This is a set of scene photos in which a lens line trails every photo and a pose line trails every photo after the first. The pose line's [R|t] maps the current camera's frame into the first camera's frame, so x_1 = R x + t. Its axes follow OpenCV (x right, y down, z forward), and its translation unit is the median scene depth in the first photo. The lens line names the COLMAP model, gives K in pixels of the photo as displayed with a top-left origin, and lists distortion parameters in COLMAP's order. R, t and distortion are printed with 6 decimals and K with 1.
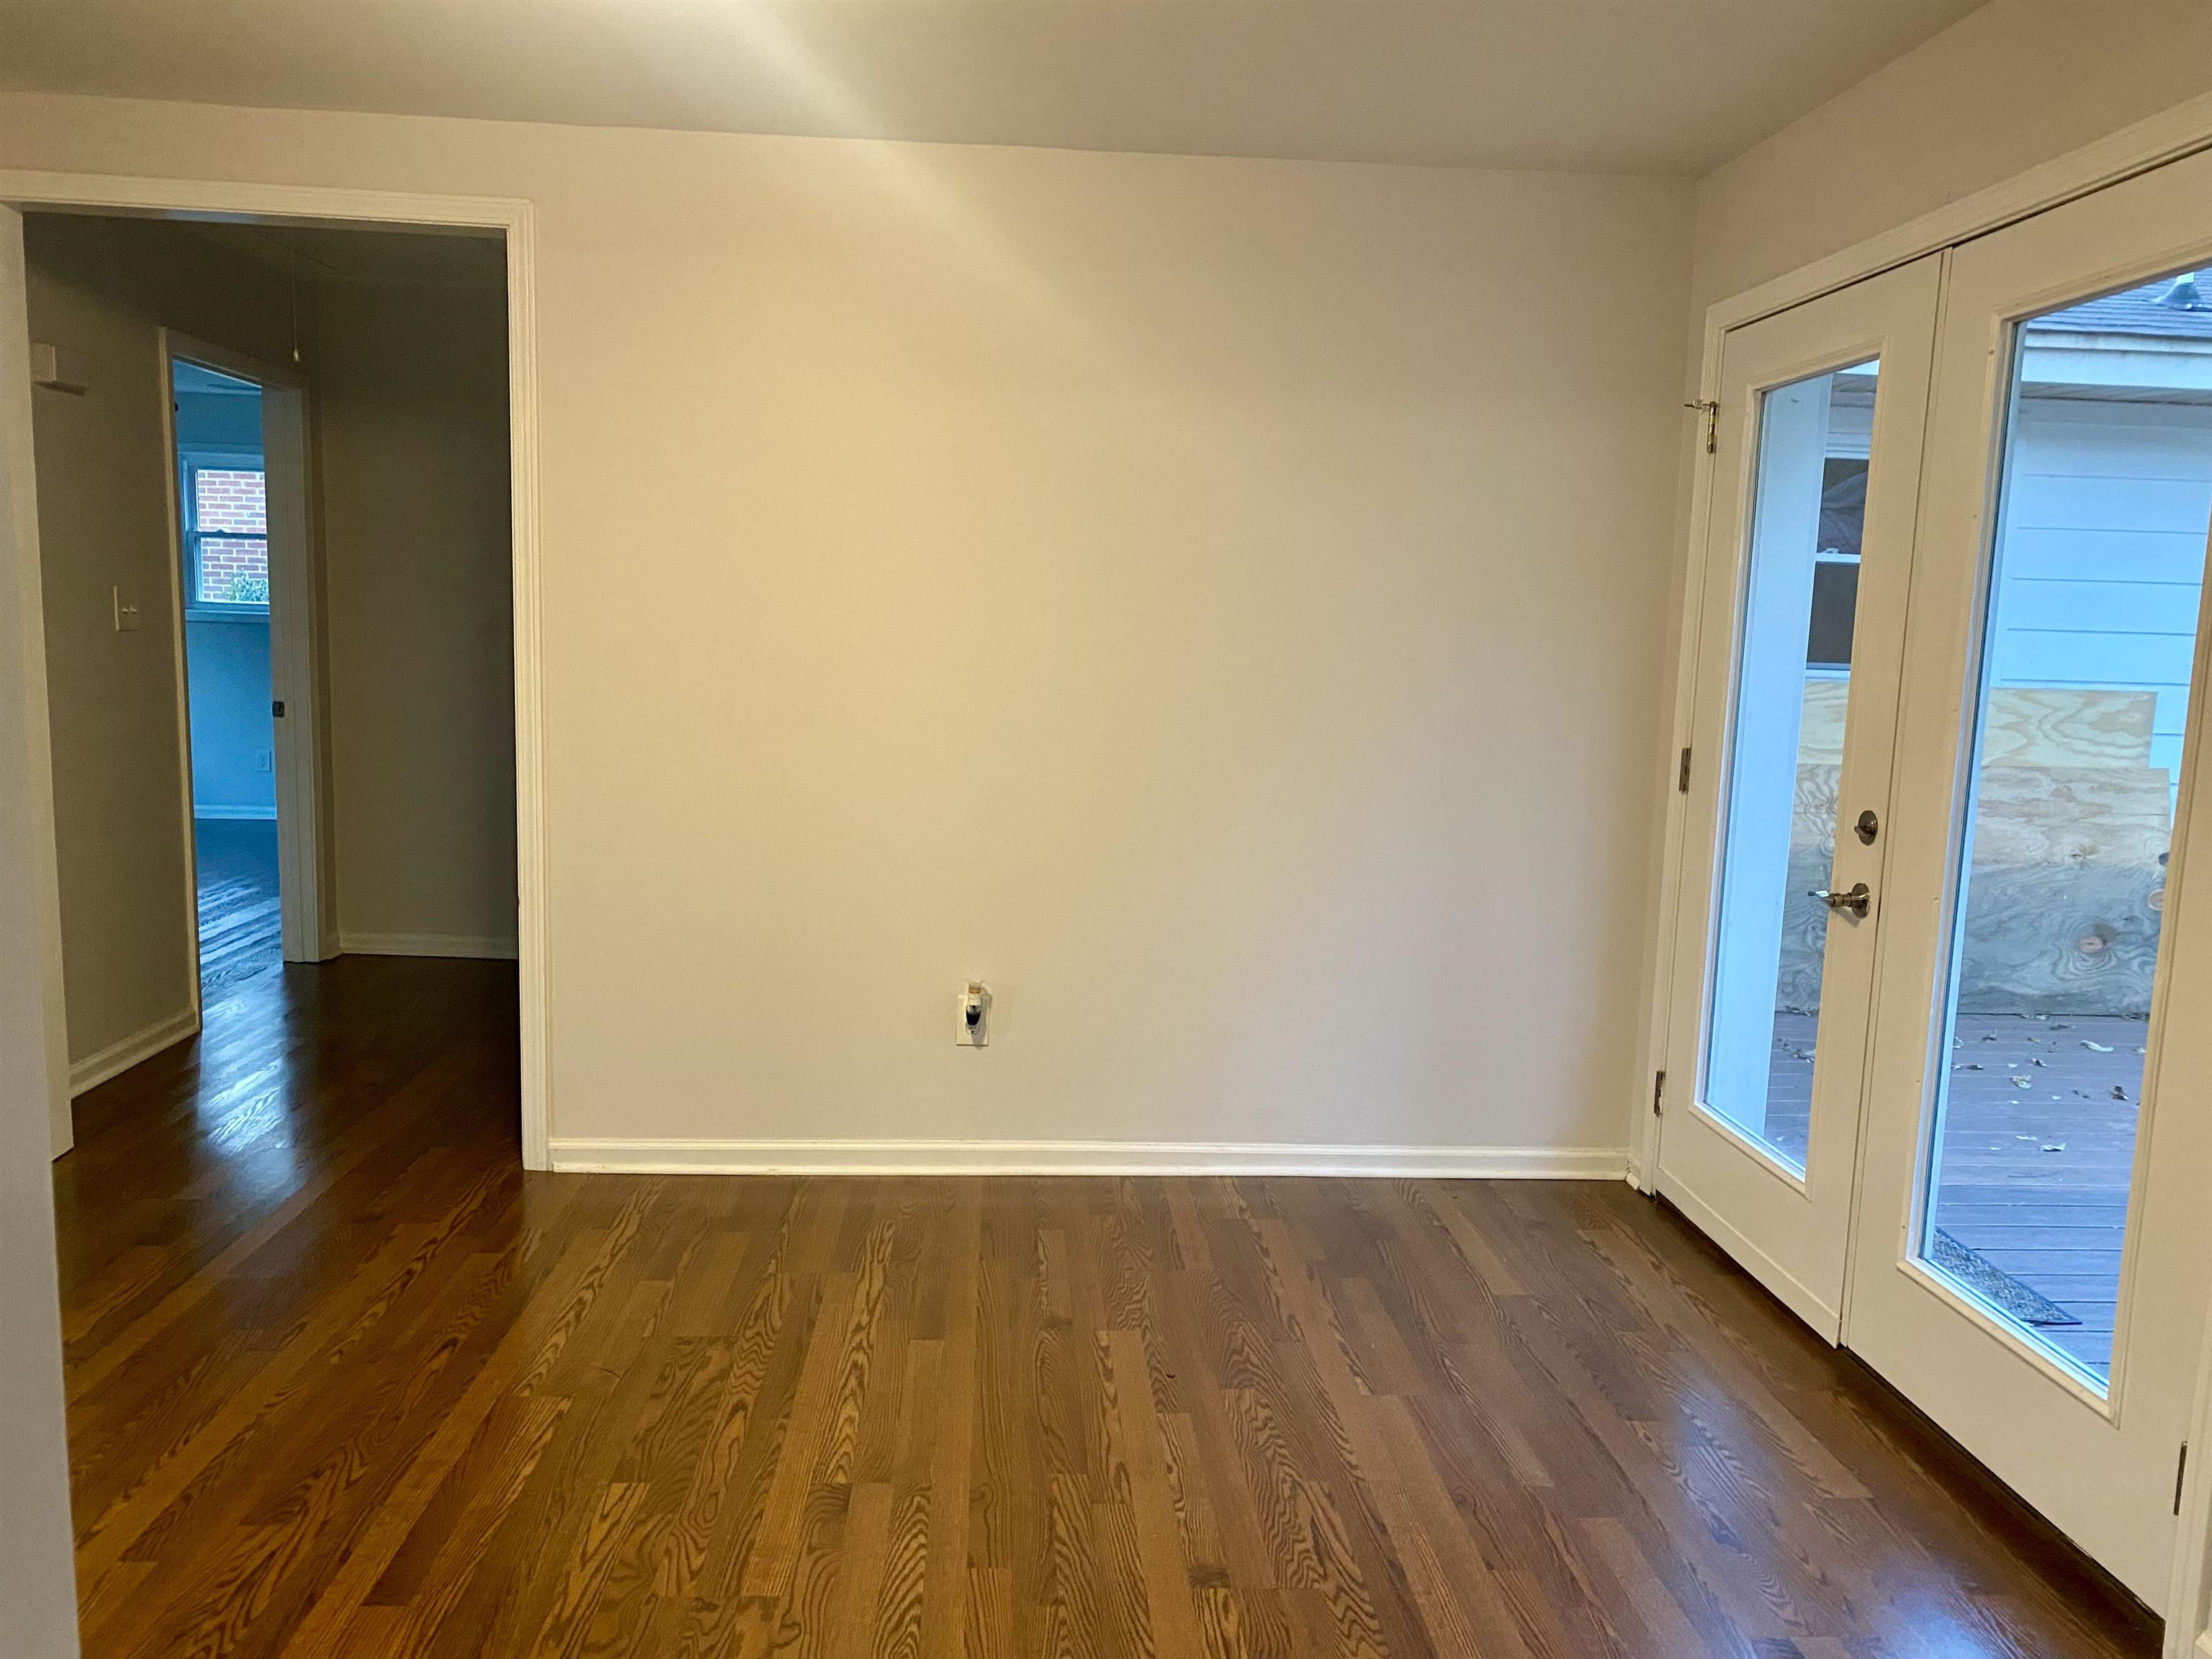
lens RADIAL K [[1710.7, 0, 1107.1], [0, 1710.7, 833.5], [0, 0, 1]] dist [0.030579, -0.029901]
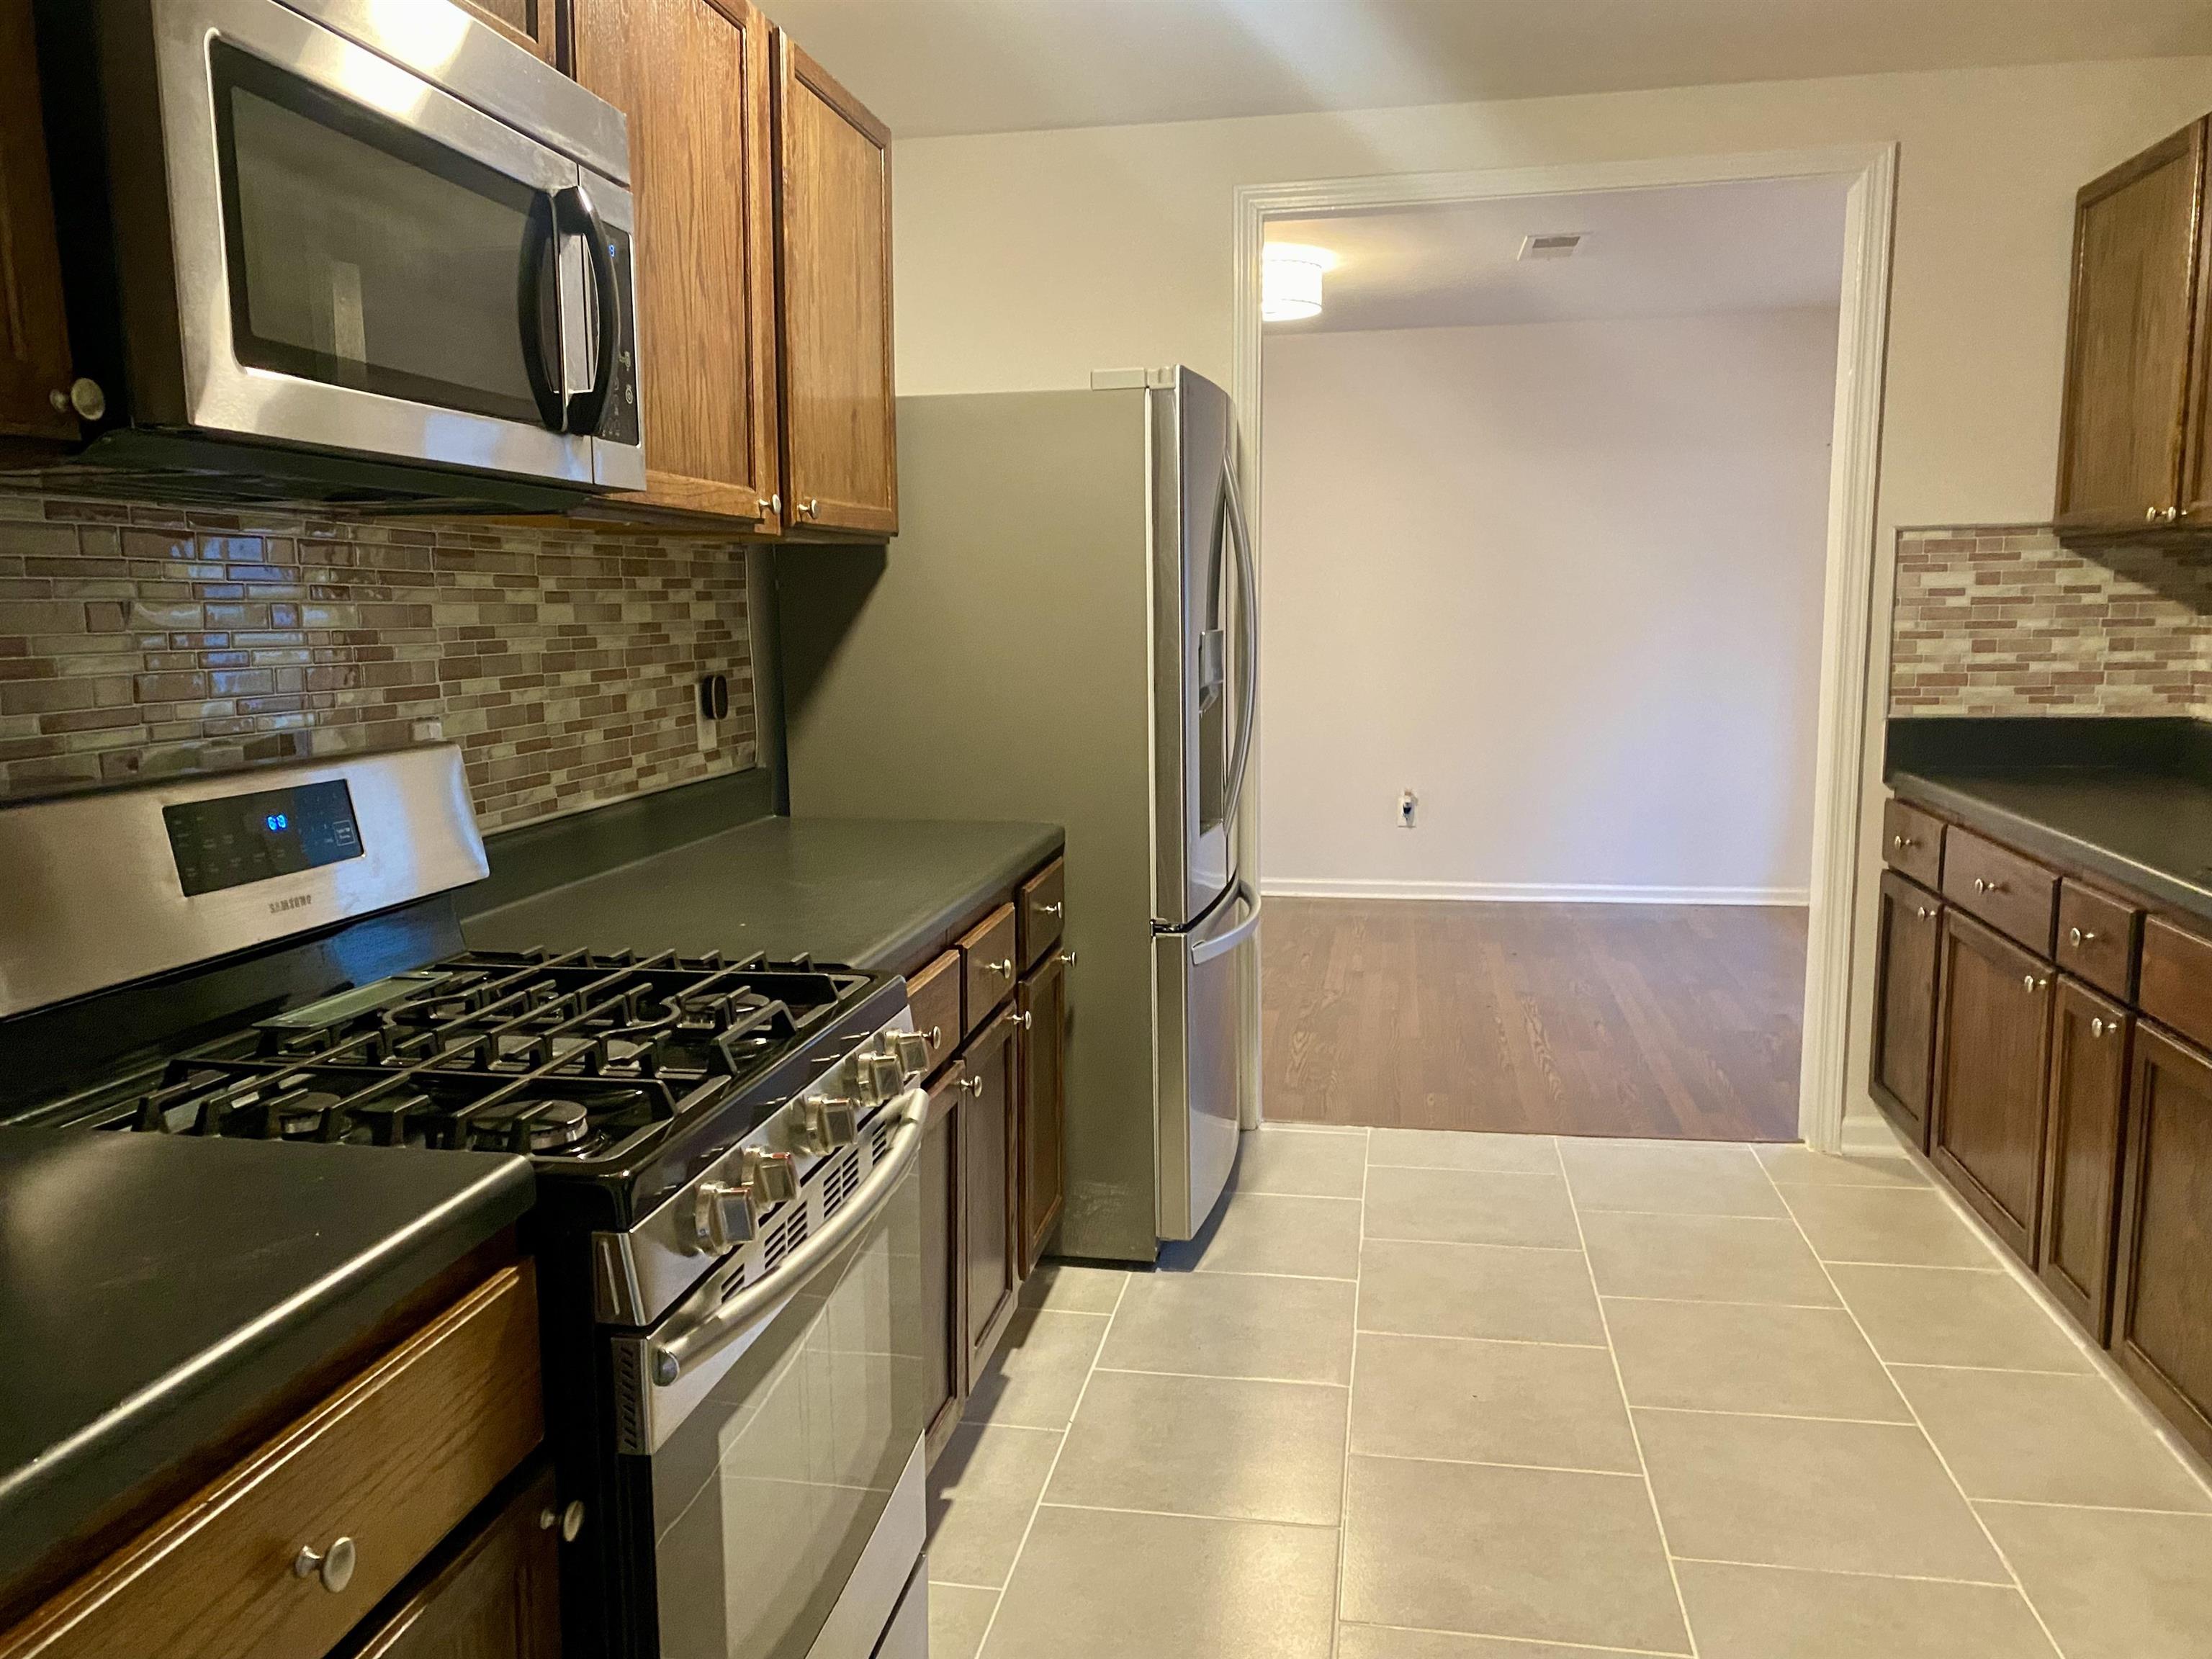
lens RADIAL K [[1710.7, 0, 1109.5], [0, 1710.7, 824.9], [0, 0, 1]] dist [0.030579, -0.029901]
pose [[0.972785, -0.020322, -0.230815, 0.030853], [0.022557, 0.999721, 0.007046, 0.103481], [0.230608, -0.012061, 0.972972, -0.790731]]
